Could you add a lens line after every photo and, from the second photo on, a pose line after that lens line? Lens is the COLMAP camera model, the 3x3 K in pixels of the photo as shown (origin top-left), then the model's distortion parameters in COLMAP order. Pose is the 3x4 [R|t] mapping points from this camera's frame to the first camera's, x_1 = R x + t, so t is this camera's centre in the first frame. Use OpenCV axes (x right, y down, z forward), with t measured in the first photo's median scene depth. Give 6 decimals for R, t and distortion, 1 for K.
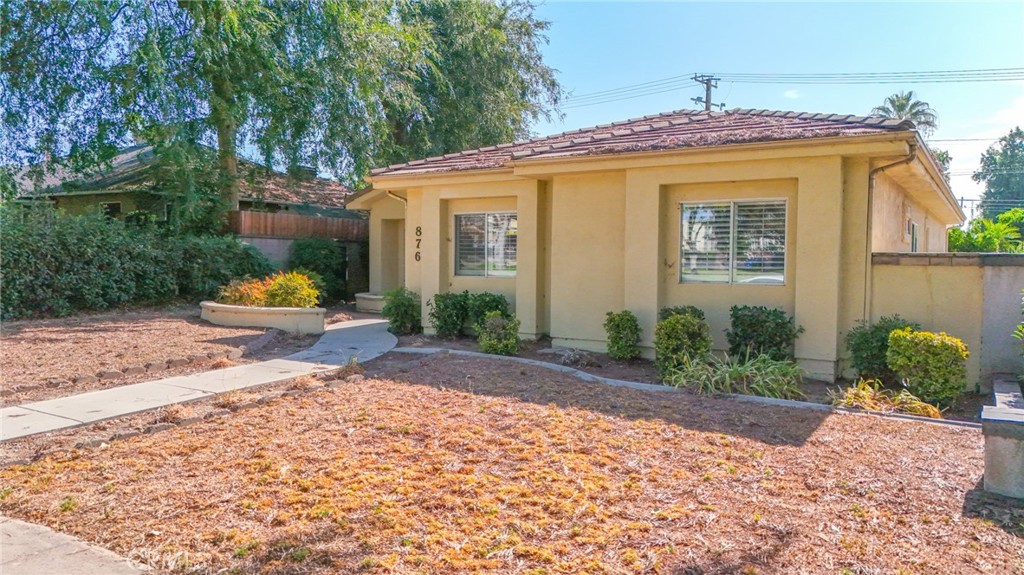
lens RADIAL K [[756.2, 0, 512.0], [0, 756.2, 287.5], [0, 0, 1]] dist [0.040772, -0.004943]
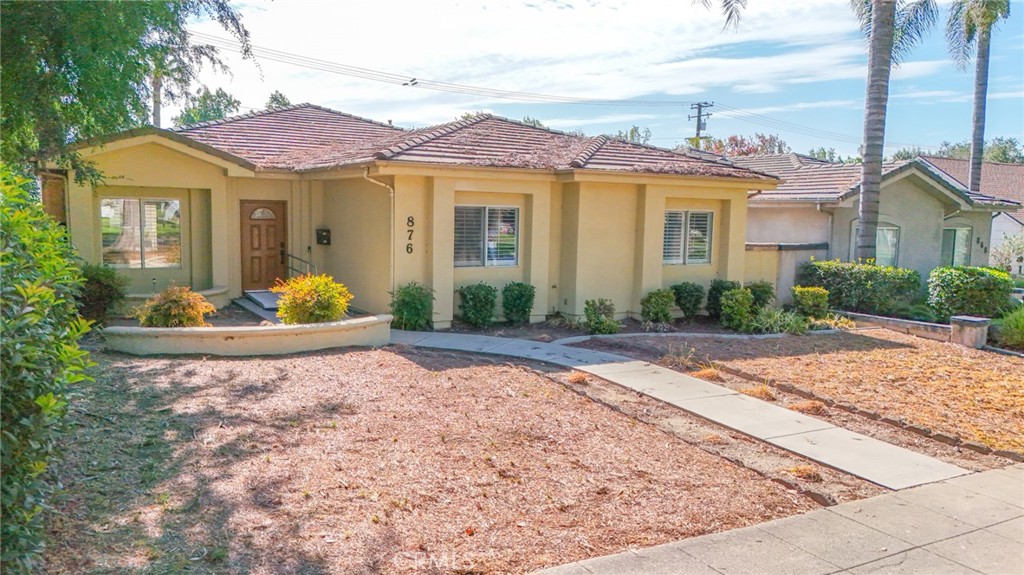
lens RADIAL K [[756.2, 0, 512.0], [0, 756.2, 287.5], [0, 0, 1]] dist [0.040772, -0.004943]
pose [[0.456159, -0.087751, 0.885561, -0.958436], [0.014697, 0.995733, 0.091098, -0.081543], [-0.889777, -0.028541, 0.455503, 0.485386]]
